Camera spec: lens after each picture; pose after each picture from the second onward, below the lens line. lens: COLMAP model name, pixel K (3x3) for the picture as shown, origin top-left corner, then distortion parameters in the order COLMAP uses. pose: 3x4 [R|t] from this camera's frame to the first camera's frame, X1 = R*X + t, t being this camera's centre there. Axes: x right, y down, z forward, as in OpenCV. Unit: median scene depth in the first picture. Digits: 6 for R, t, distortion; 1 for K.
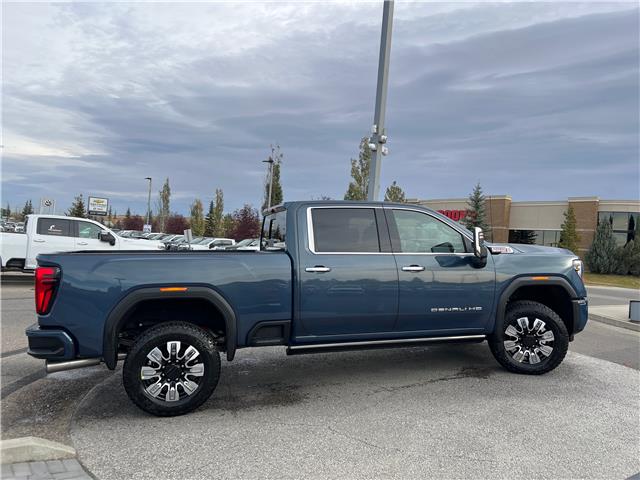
lens RADIAL K [[479.1, 0, 325.7], [0, 479.1, 239.6], [0, 0, 1]] dist [0.066765, -0.076241]
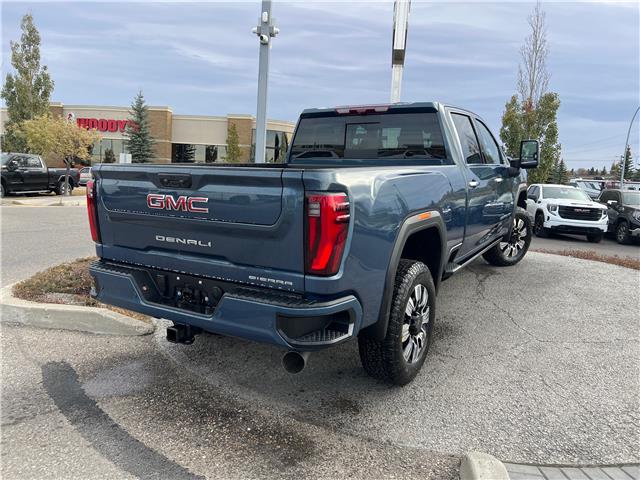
lens RADIAL K [[479.1, 0, 325.7], [0, 479.1, 239.6], [0, 0, 1]] dist [0.066765, -0.076241]
pose [[0.734598, -0.110672, 0.669415, -0.125355], [-0.008223, 0.985083, 0.171884, 0.002019], [-0.678452, -0.131770, 0.722730, 0.078313]]
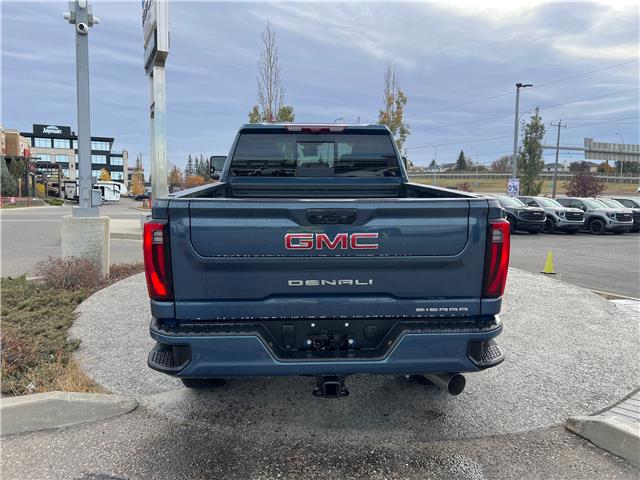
lens RADIAL K [[479.1, 0, 325.7], [0, 479.1, 239.6], [0, 0, 1]] dist [0.066765, -0.076241]
pose [[0.234638, -0.154663, 0.959700, -0.158836], [-0.007563, 0.986941, 0.160903, -0.001795], [-0.972053, -0.045012, 0.230404, 0.140370]]
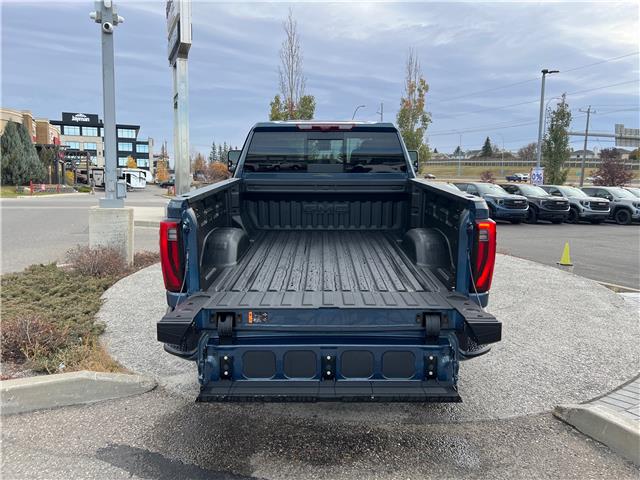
lens RADIAL K [[480.1, 0, 326.5], [0, 480.1, 236.8], [0, 0, 1]] dist [0.063540, -0.073658]
pose [[0.278609, -0.172529, 0.944781, -0.164289], [-0.006899, 0.983347, 0.181607, -0.004794], [-0.960380, -0.057115, 0.272779, 0.134775]]
